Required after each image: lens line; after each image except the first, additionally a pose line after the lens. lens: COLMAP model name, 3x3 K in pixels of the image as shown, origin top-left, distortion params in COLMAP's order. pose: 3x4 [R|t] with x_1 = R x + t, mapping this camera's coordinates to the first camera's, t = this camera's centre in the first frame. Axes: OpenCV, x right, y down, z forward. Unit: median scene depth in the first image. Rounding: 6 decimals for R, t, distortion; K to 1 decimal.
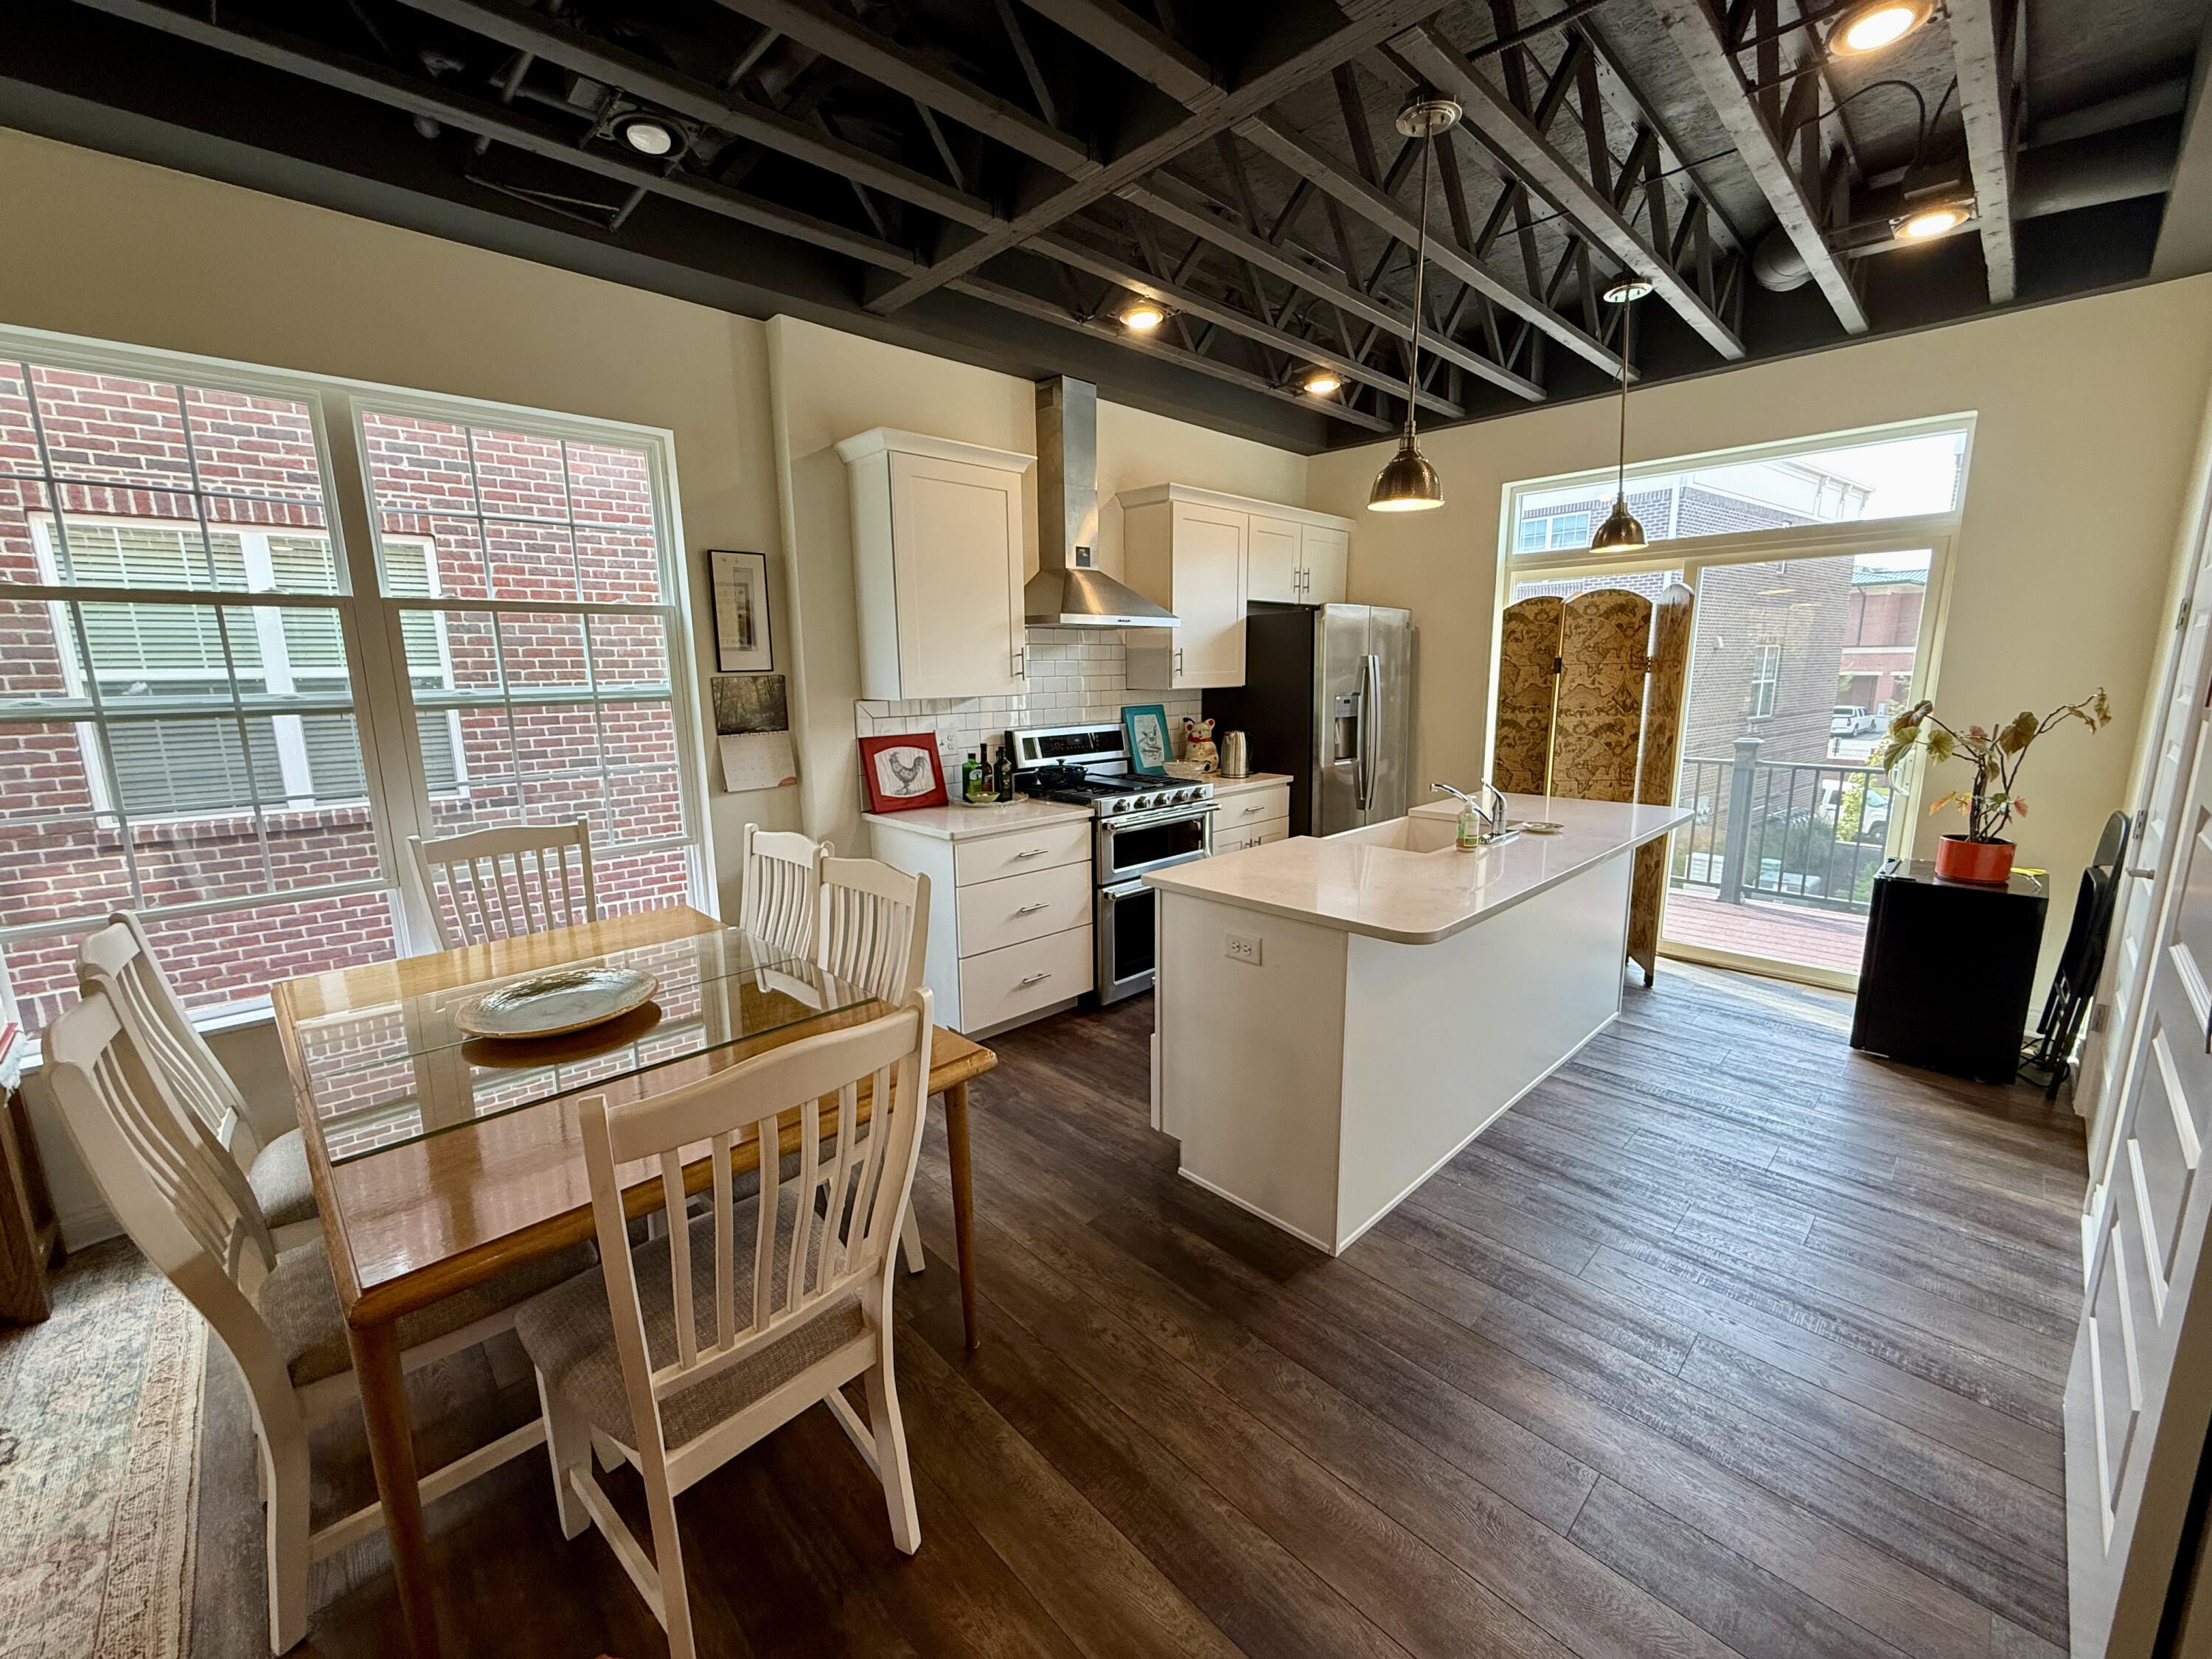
lens RADIAL K [[880.0, 0, 1096.3], [0, 880.0, 835.7], [0, 0, 1]] dist [-0.001497, 0.000552]
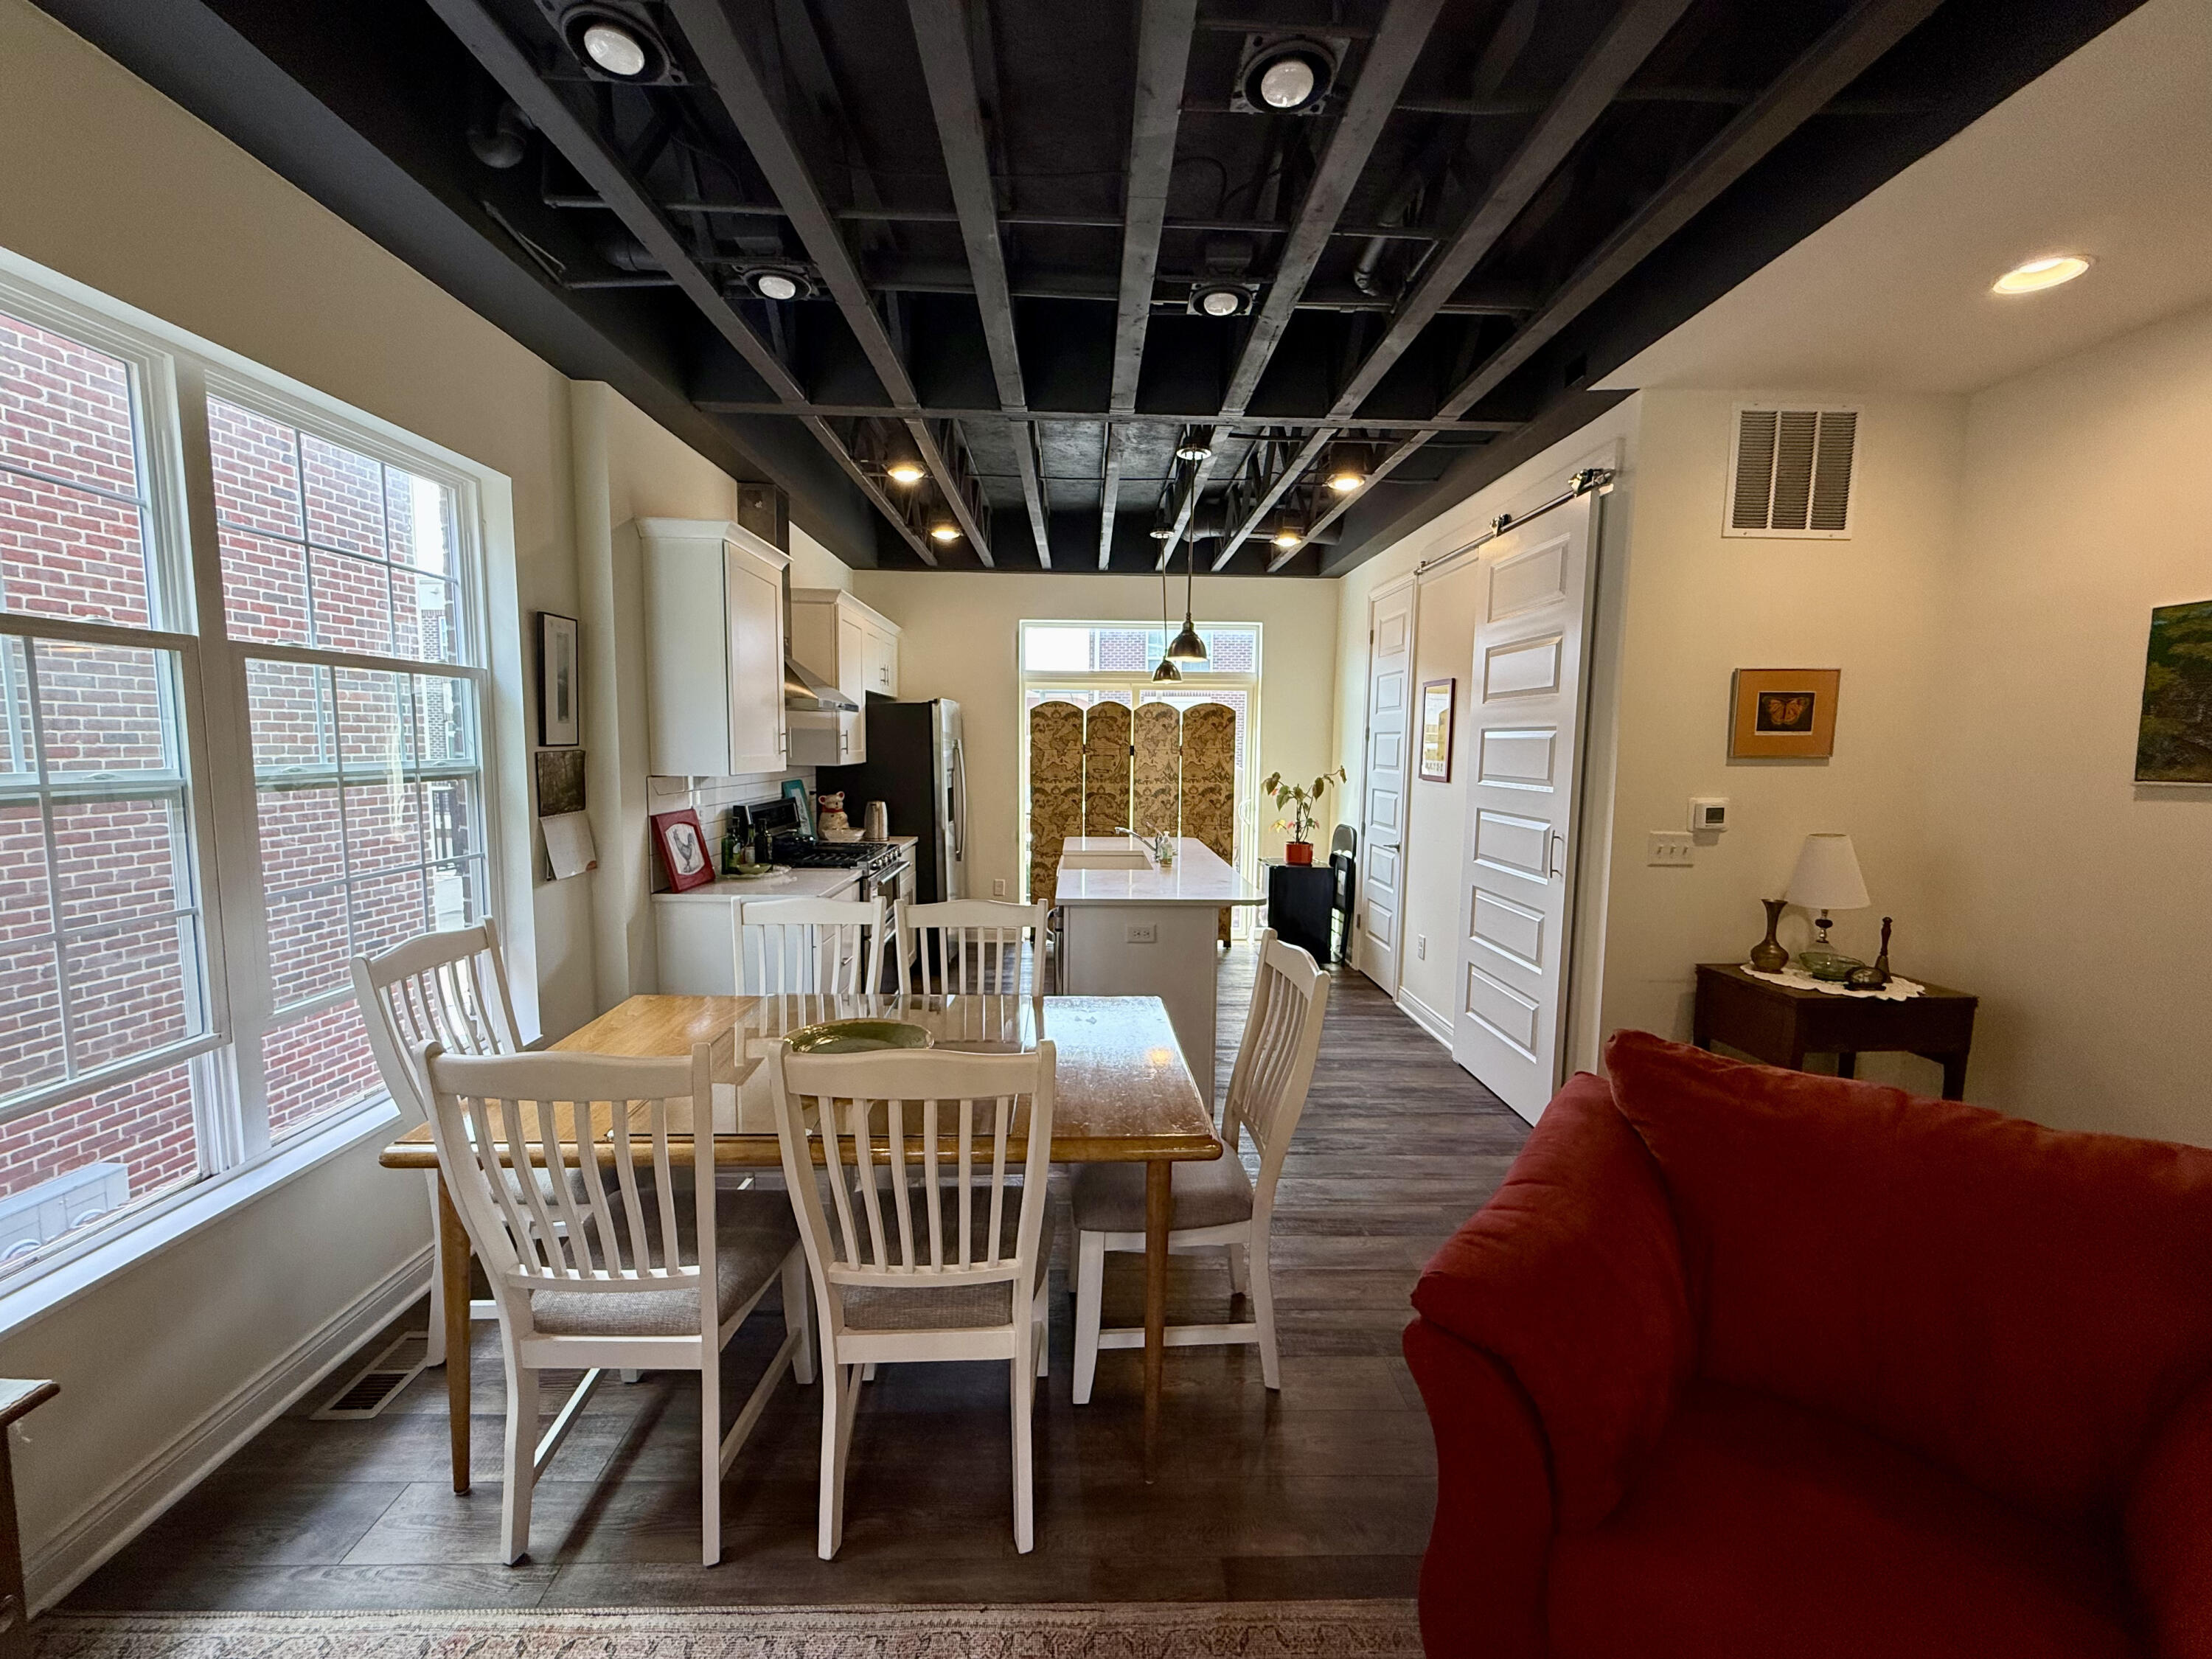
lens RADIAL K [[880.0, 0, 1098.5], [0, 880.0, 836.1], [0, 0, 1]] dist [-0.001497, 0.000552]
pose [[0.675597, -0.057114, 0.735055, -0.546717], [0.118849, 0.992392, -0.032126, -0.000847], [-0.727629, 0.109065, 0.677245, 0.003172]]
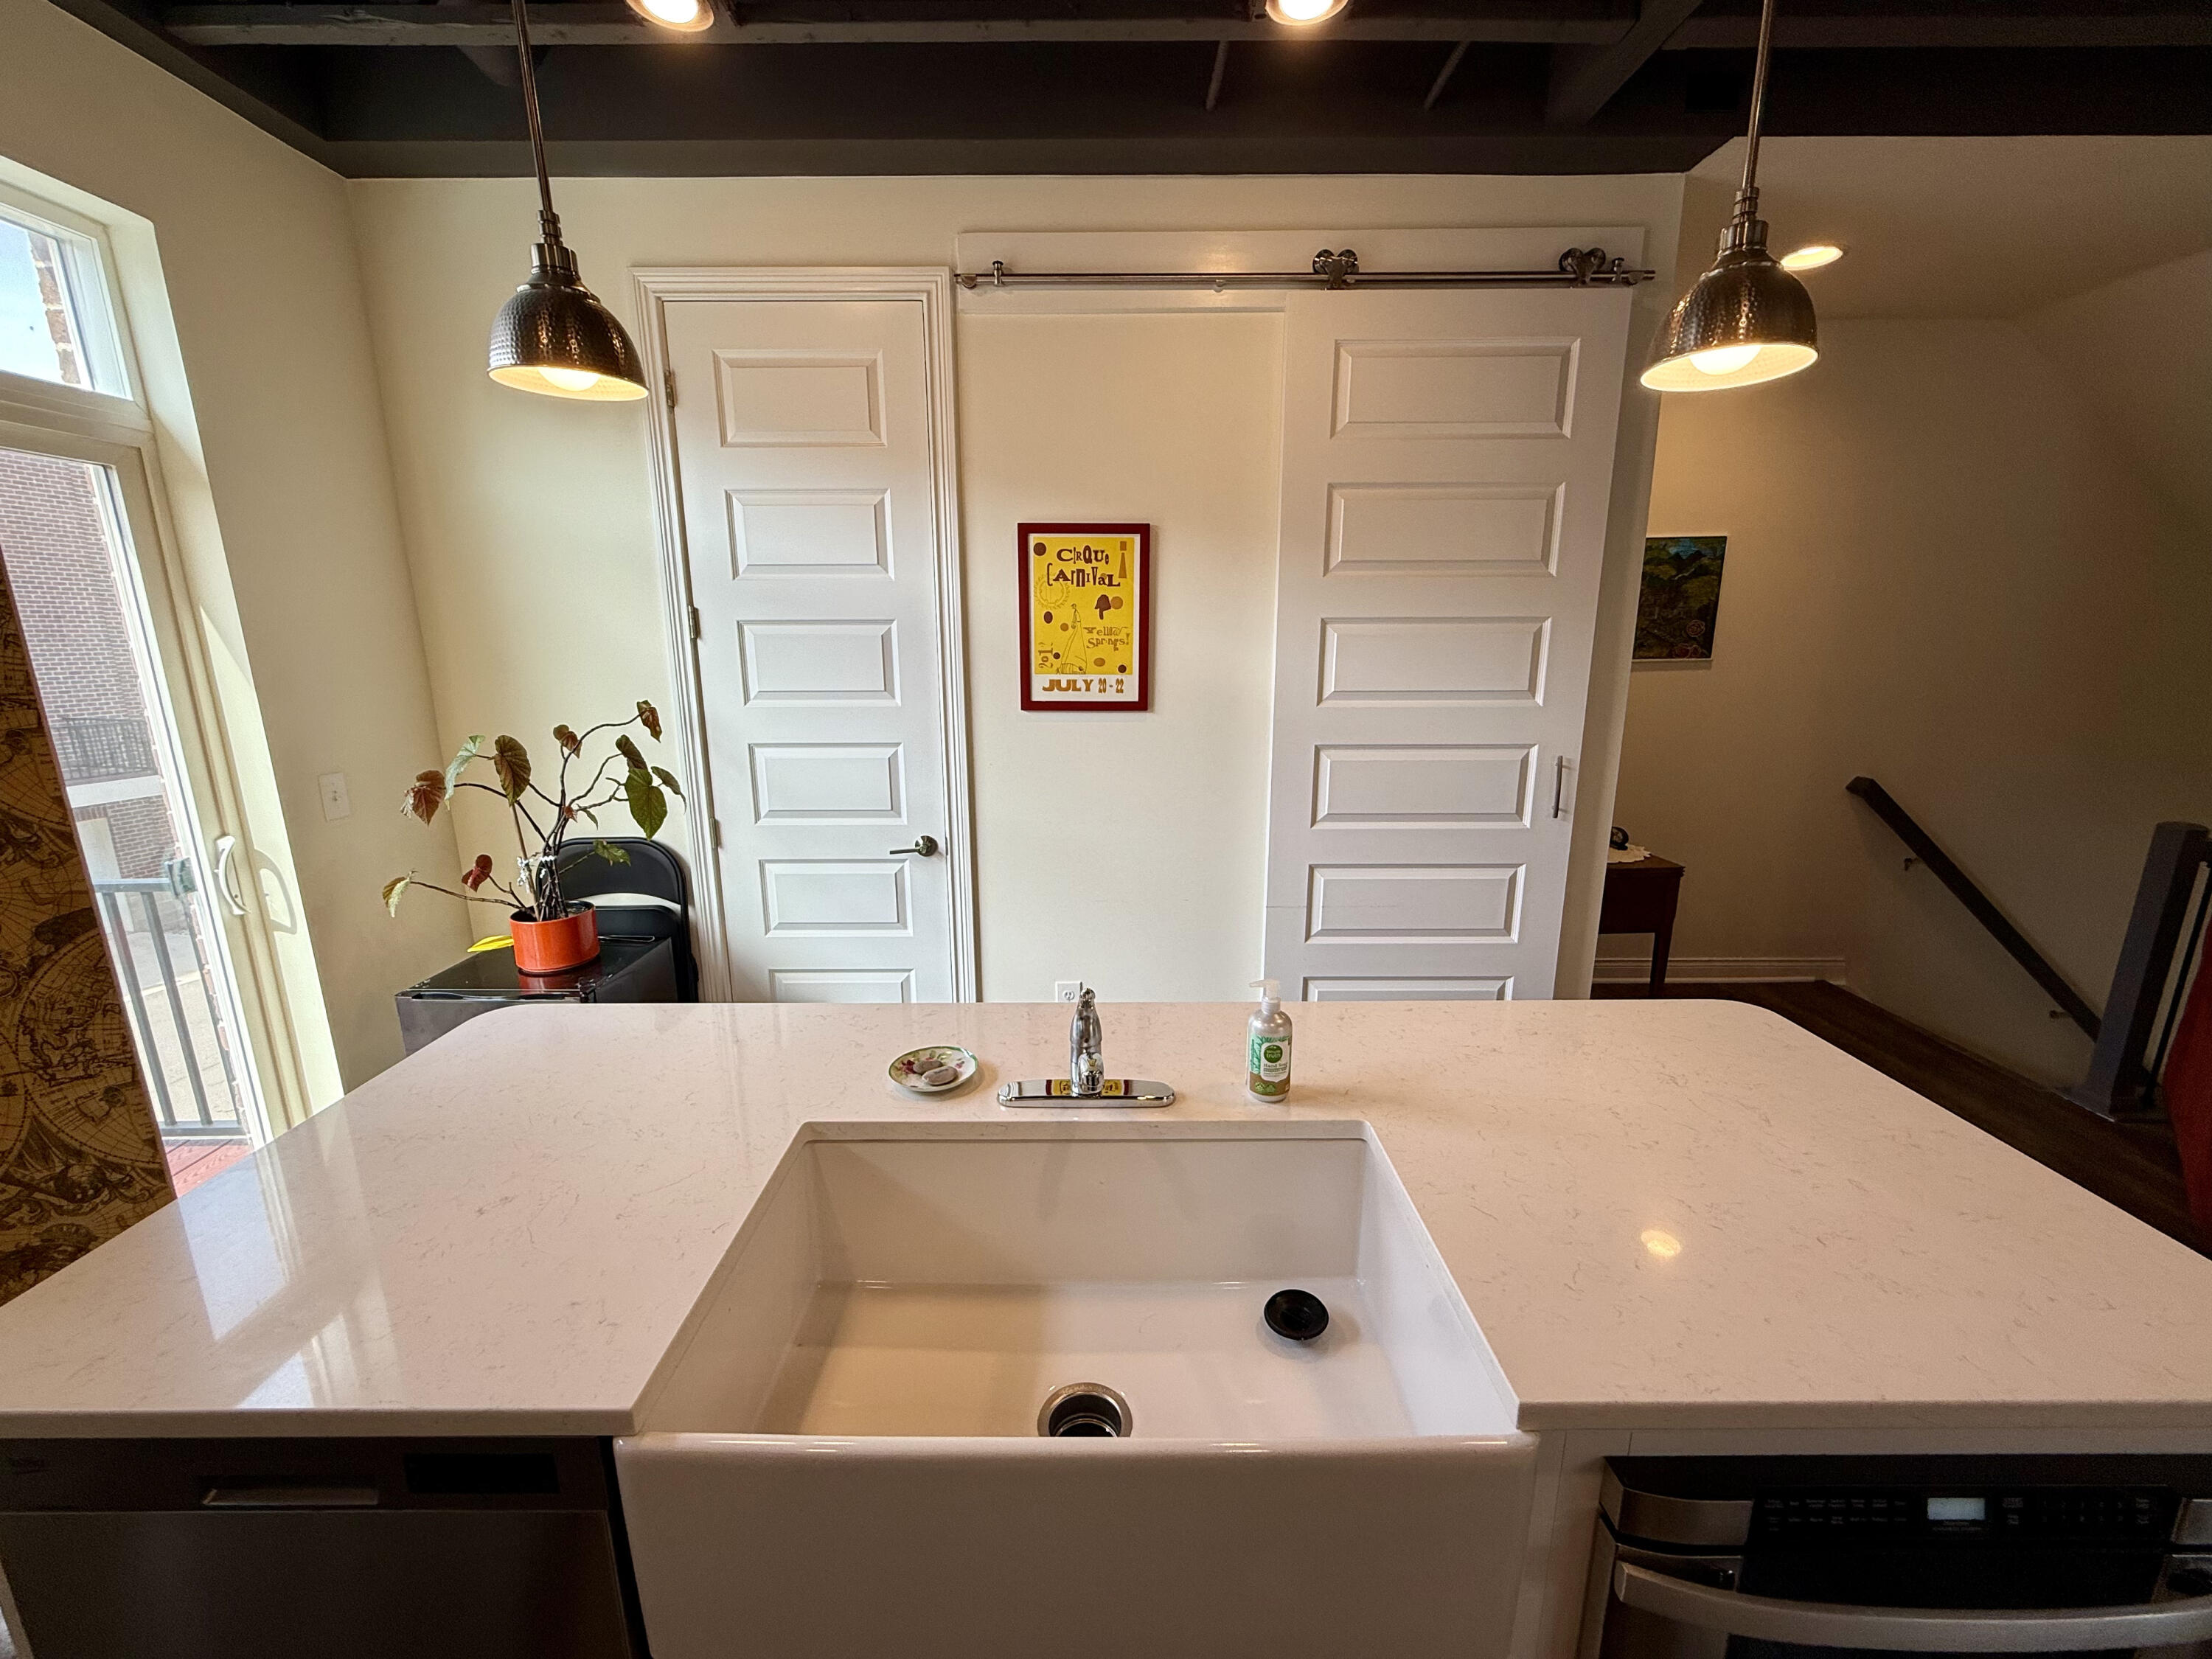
lens RADIAL K [[880.0, 0, 1070.4], [0, 880.0, 827.0], [0, 0, 1]] dist [-0.001497, 0.000552]
pose [[-0.716079, -0.128536, 0.686083, 0.122245], [0.147638, 0.932772, 0.328845, -0.177196], [-0.682228, 0.336771, -0.648961, 0.841740]]
